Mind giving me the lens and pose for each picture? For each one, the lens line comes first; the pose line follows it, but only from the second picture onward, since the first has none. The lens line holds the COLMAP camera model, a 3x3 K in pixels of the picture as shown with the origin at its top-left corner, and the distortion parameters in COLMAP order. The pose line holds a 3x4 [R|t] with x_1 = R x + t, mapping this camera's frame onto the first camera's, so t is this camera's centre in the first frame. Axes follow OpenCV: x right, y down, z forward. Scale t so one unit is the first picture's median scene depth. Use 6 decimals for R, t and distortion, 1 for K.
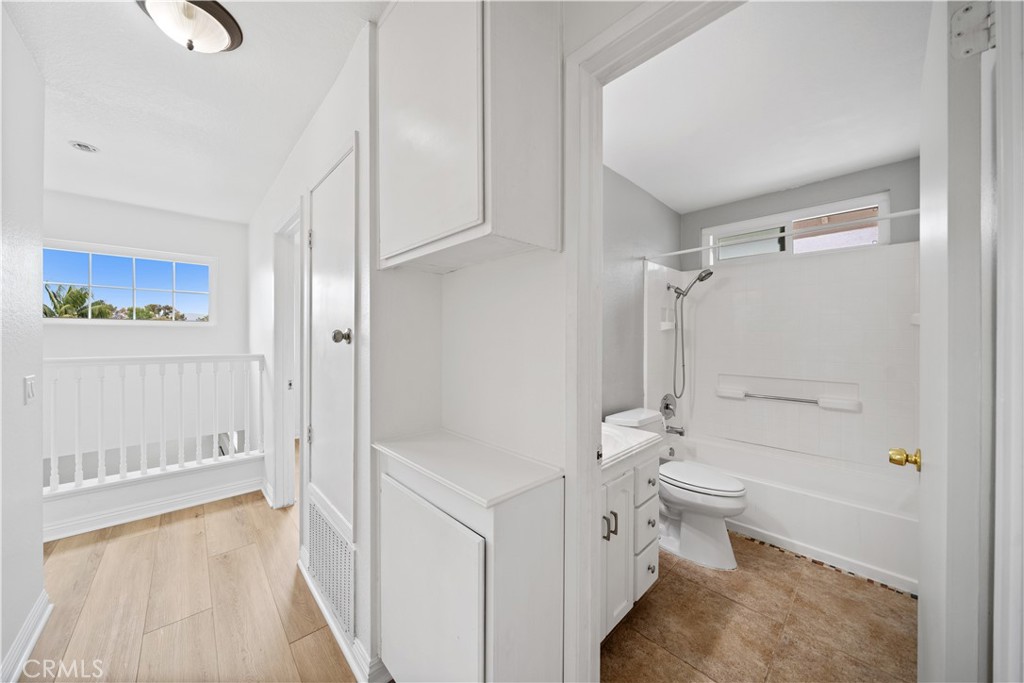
lens RADIAL K [[350.8, 0, 512.9], [0, 350.8, 338.6], [0, 0, 1]] dist [-0.010250, -0.000129]
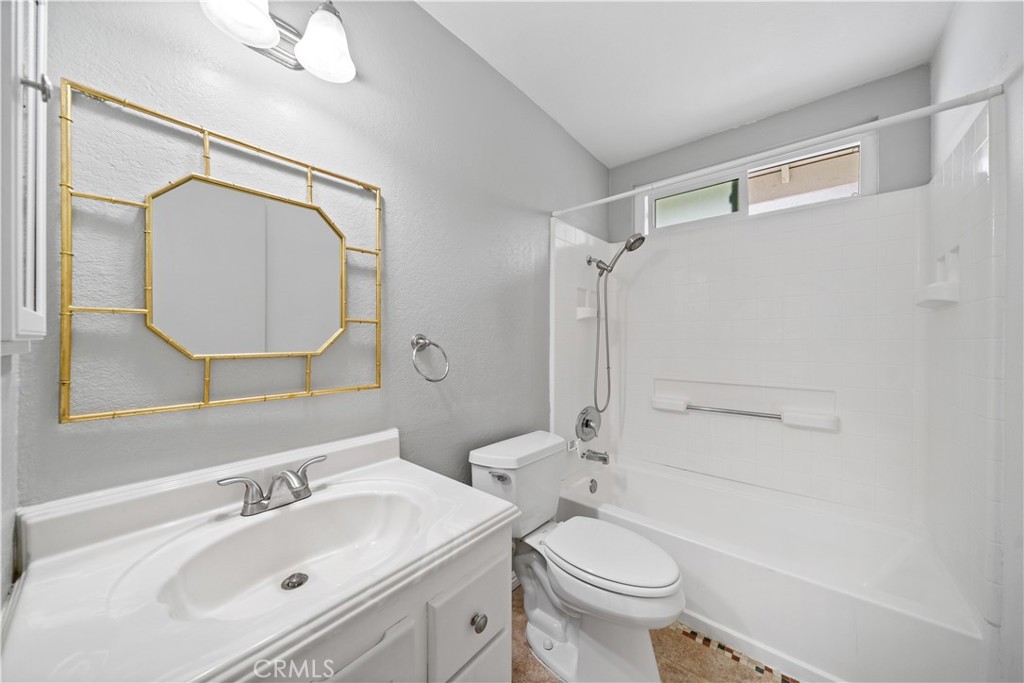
lens RADIAL K [[350.8, 0, 511.5], [0, 350.8, 341.9], [0, 0, 1]] dist [-0.010250, -0.000129]
pose [[0.994818, 0.000856, 0.101672, 0.220361], [-0.001090, 0.999997, 0.002244, 0.022458], [-0.101670, -0.002343, 0.994815, 0.302361]]
